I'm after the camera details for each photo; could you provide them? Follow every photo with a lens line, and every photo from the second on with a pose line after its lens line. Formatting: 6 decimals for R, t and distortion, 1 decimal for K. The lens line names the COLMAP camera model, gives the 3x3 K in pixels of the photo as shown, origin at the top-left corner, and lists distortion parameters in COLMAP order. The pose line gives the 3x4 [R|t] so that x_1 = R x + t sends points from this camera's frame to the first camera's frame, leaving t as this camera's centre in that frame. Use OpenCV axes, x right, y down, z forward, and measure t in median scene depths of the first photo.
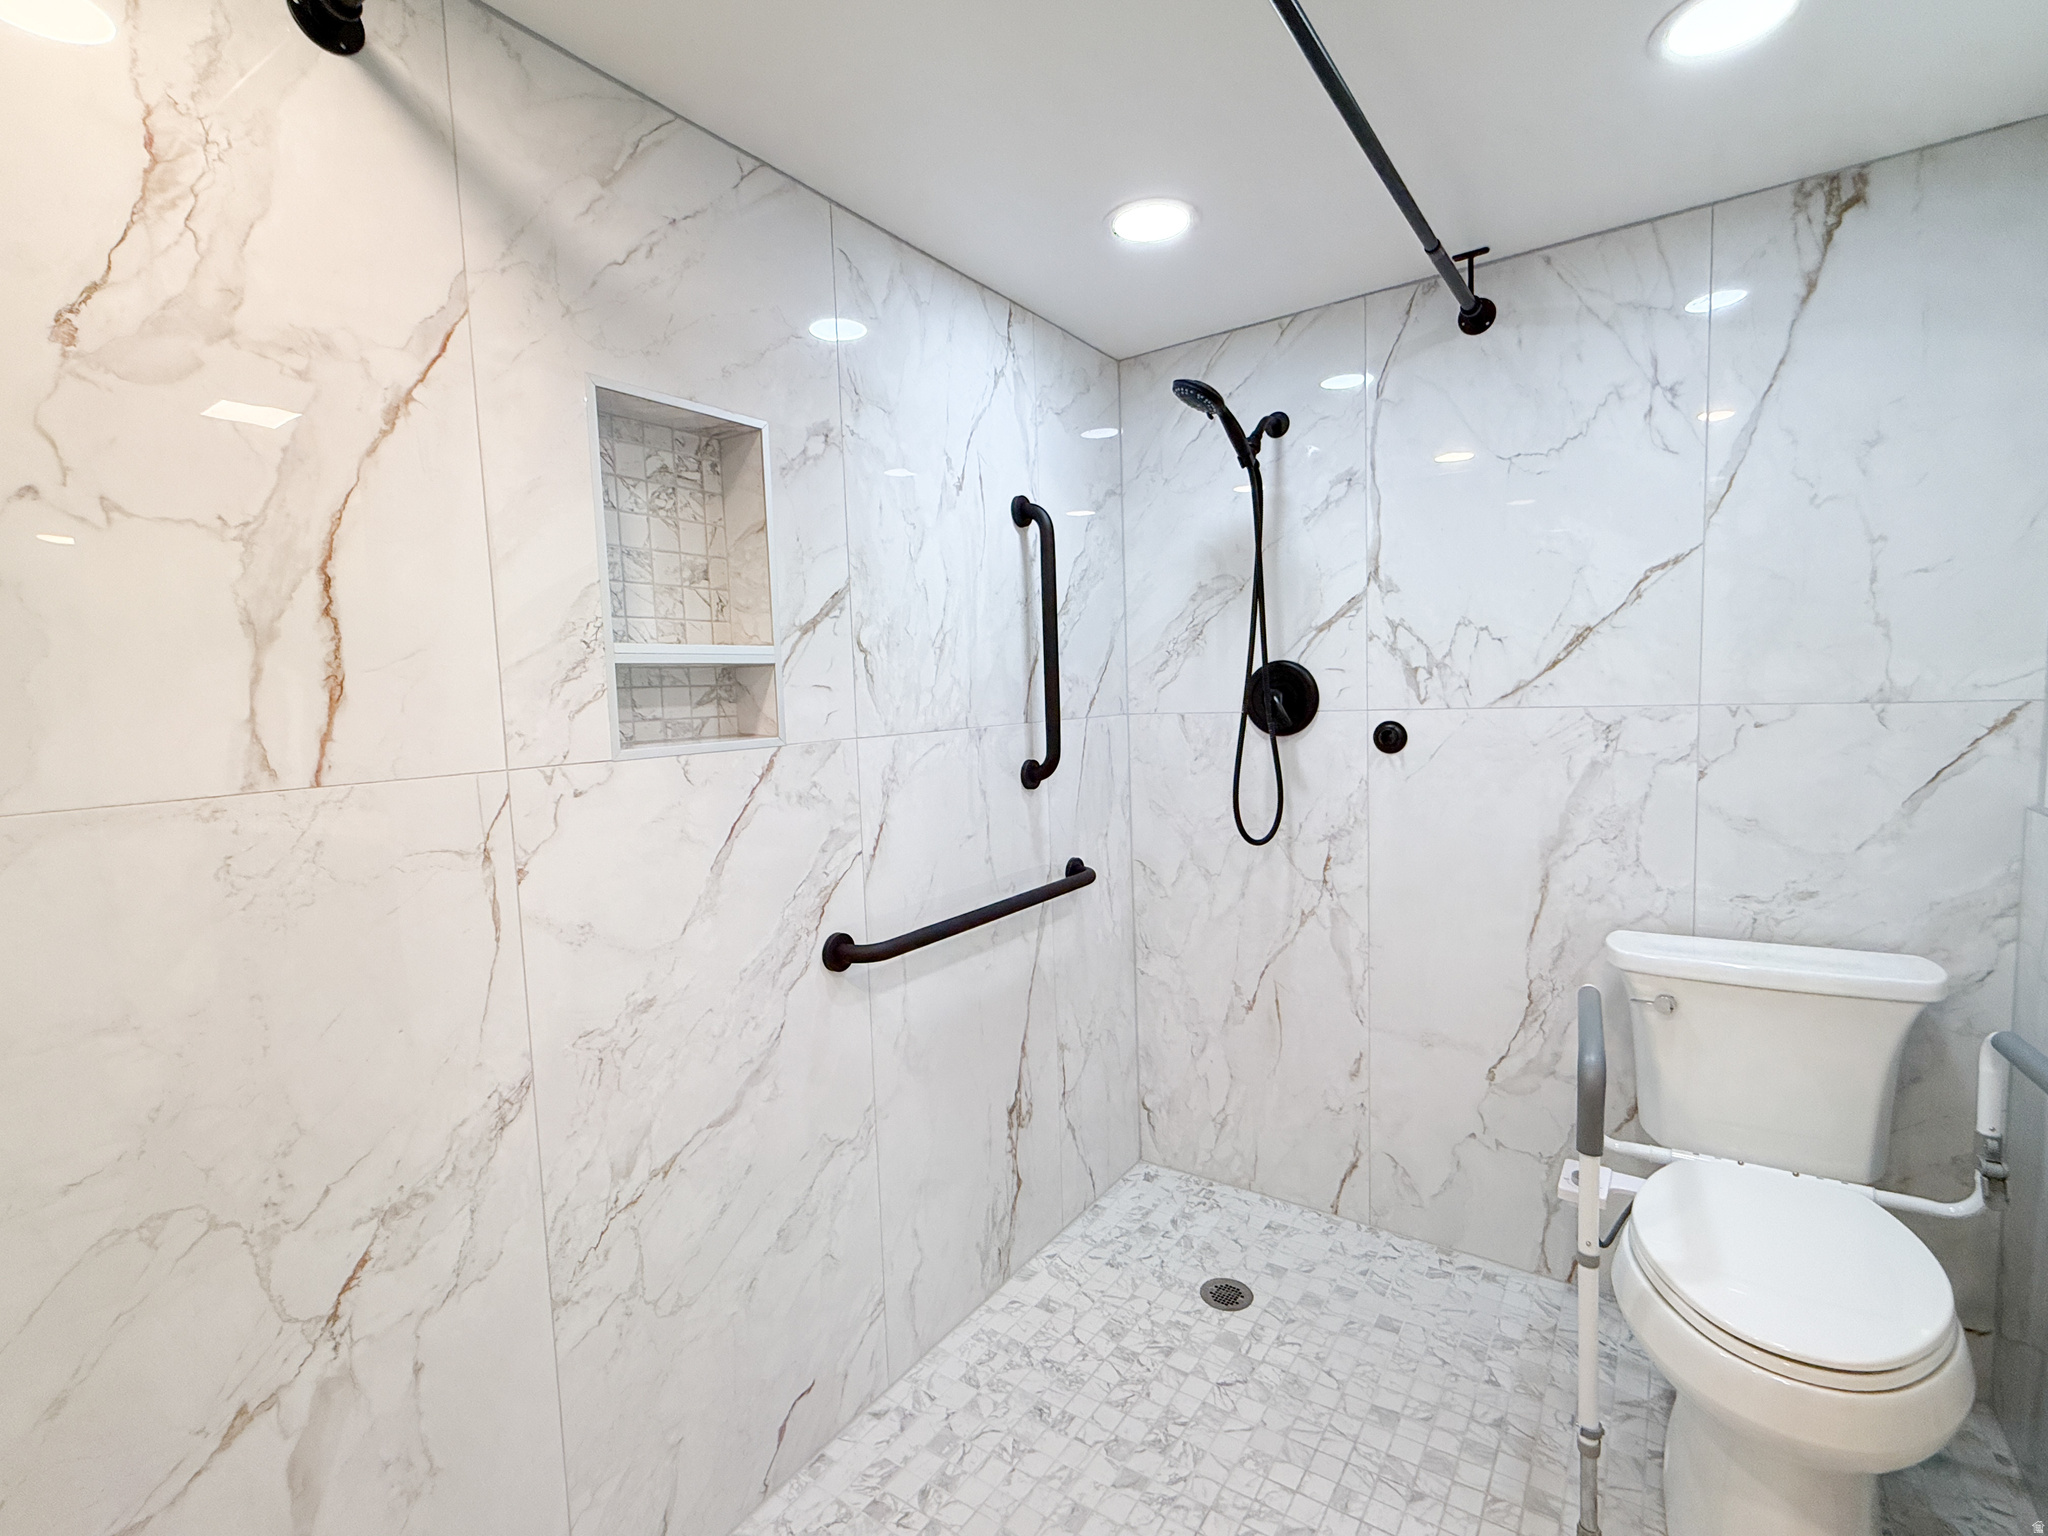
lens RADIAL K [[949.9, 0, 1024.5], [0, 949.9, 771.3], [0, 0, 1]] dist [-0.001004, 0.000177]
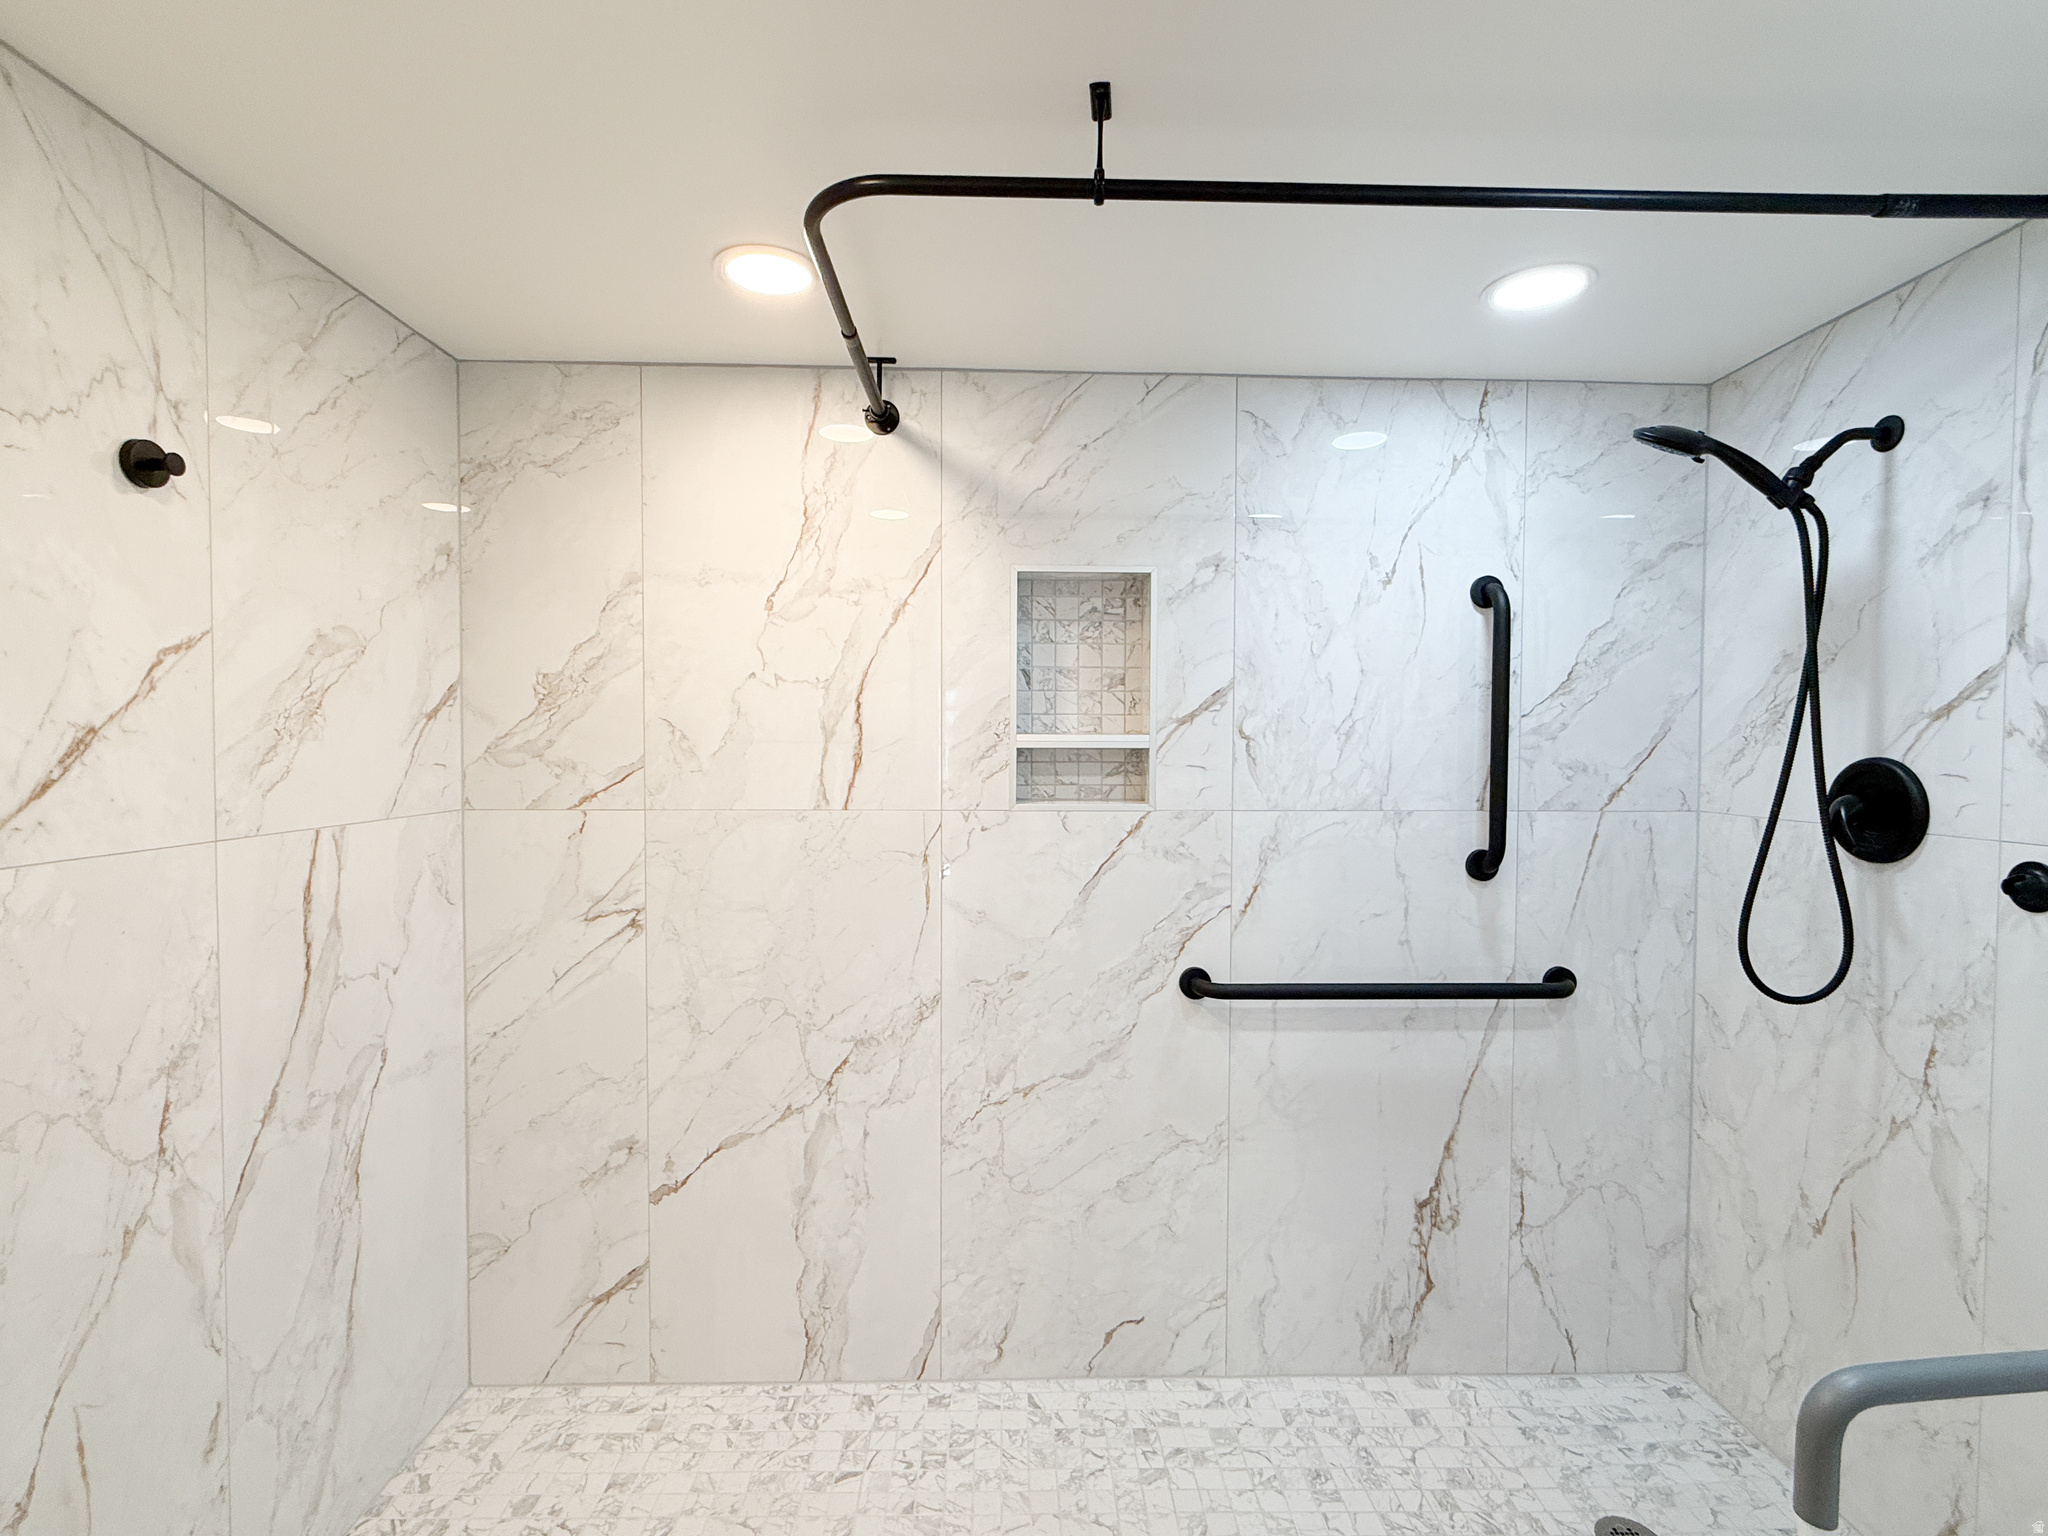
lens RADIAL K [[949.9, 0, 1024.5], [0, 949.9, 771.3], [0, 0, 1]] dist [-0.001004, 0.000177]
pose [[0.584947, 0.062807, -0.808636, 0.632247], [-0.094697, 0.995467, 0.008817, -0.069406], [0.805524, 0.071418, 0.588244, 0.082596]]
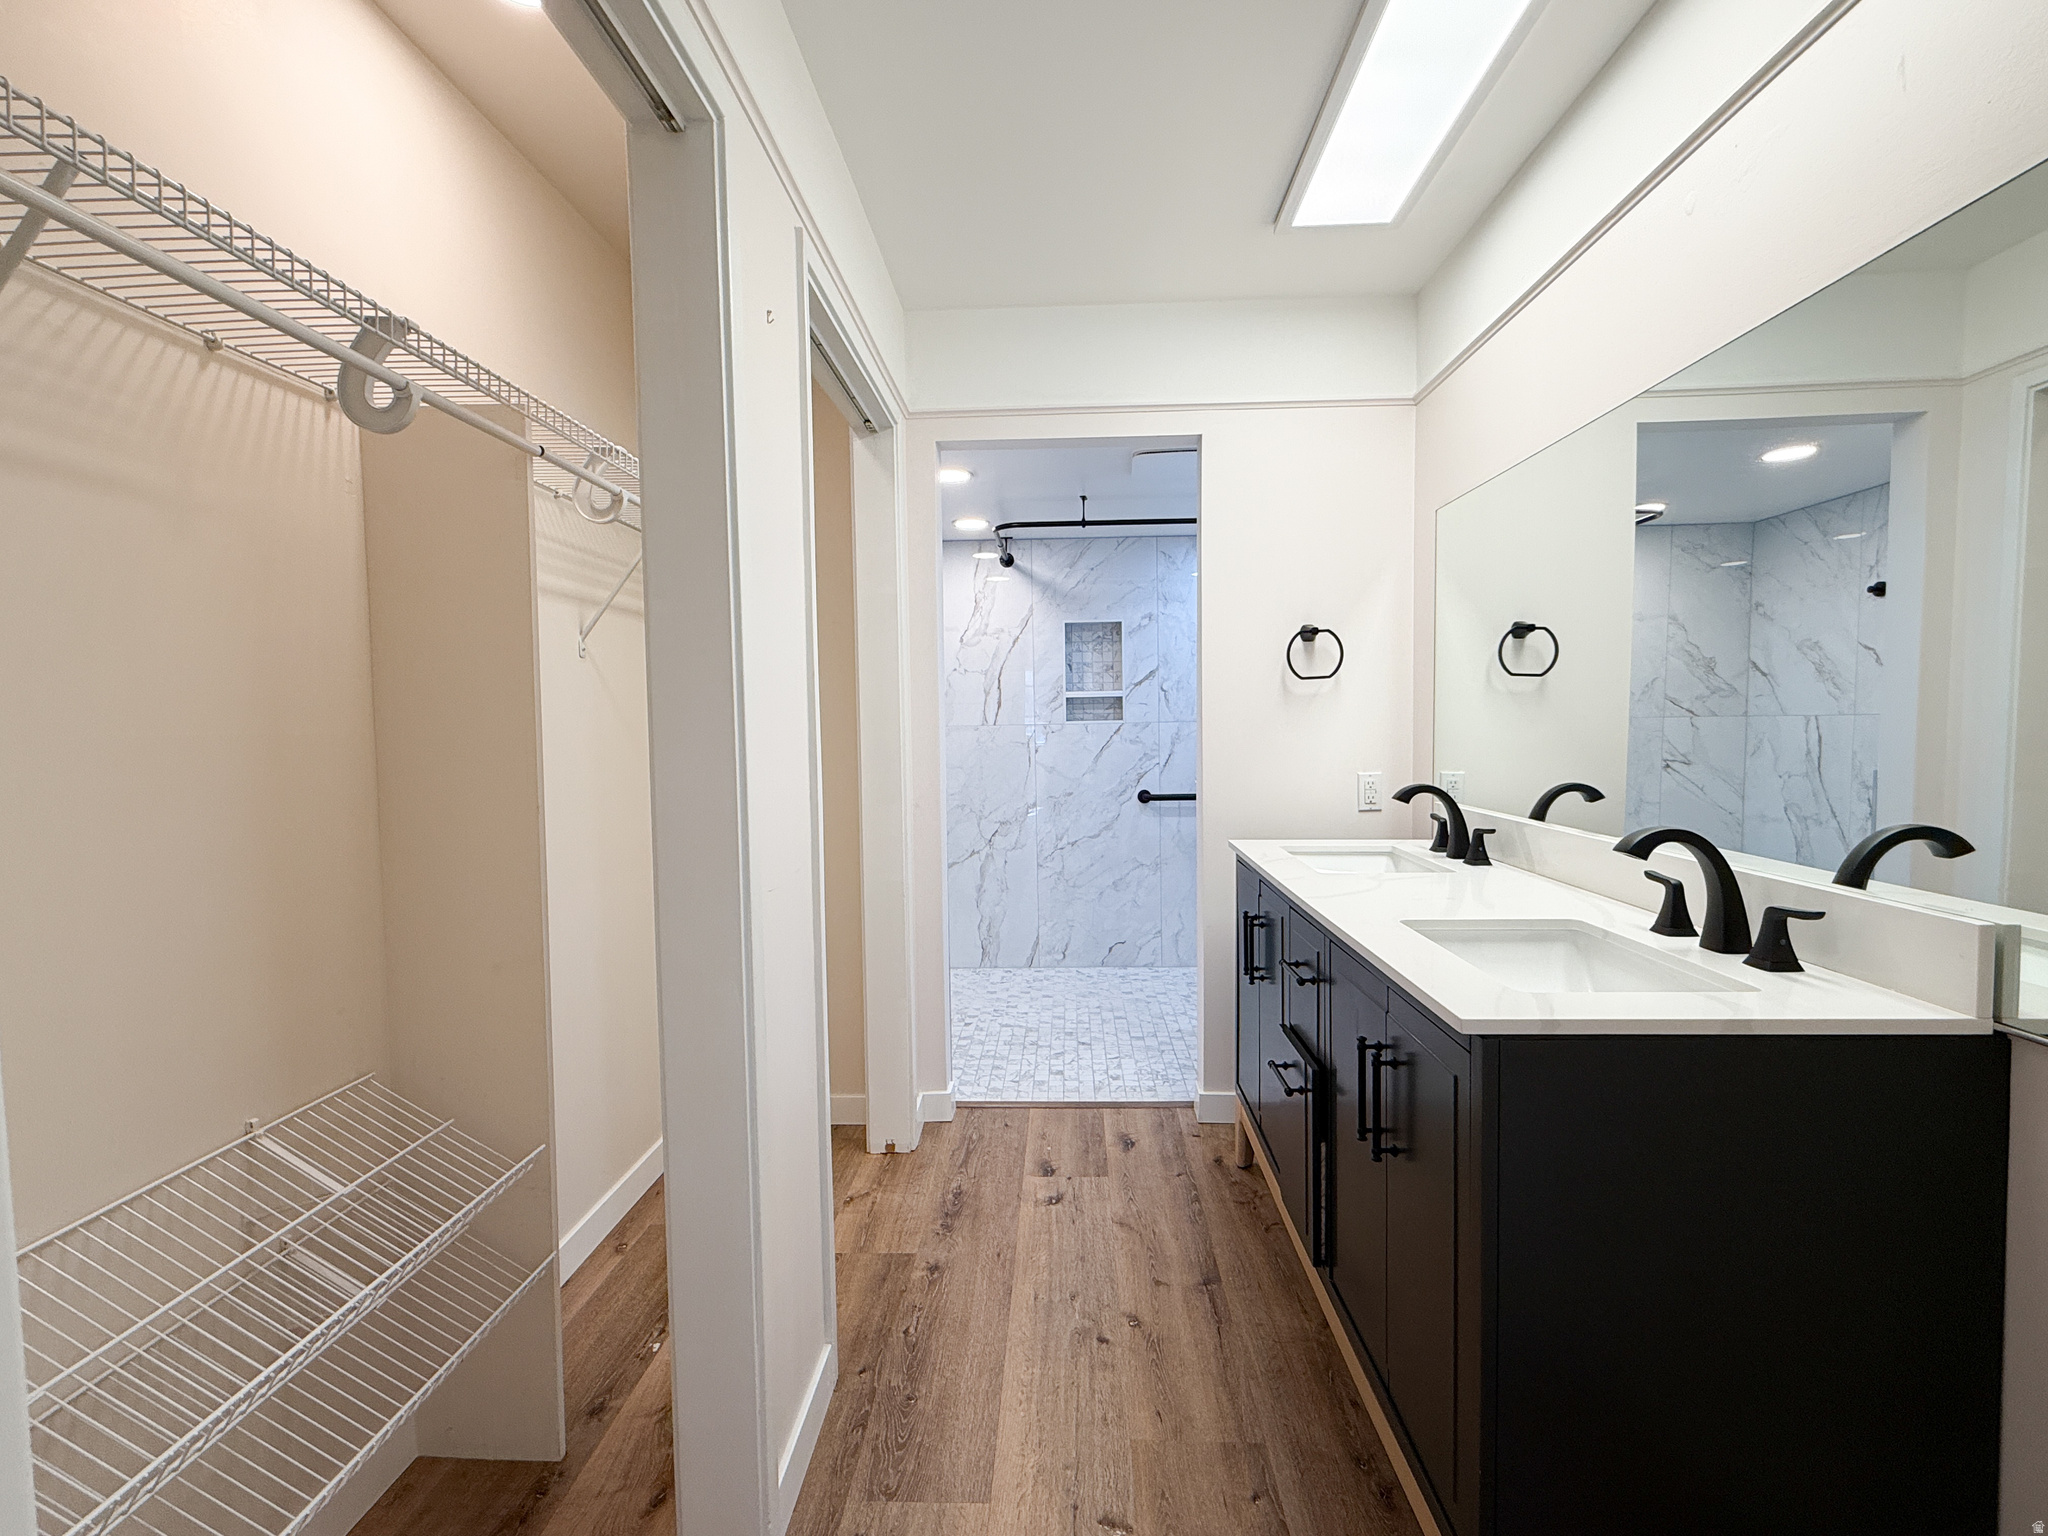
lens RADIAL K [[949.9, 0, 1024.5], [0, 949.9, 771.3], [0, 0, 1]] dist [-0.001004, 0.000177]
pose [[0.527888, 0.071372, -0.846310, 1.982379], [-0.073426, 0.996567, 0.038244, 0.031290], [0.846134, 0.041953, 0.531316, -0.809406]]
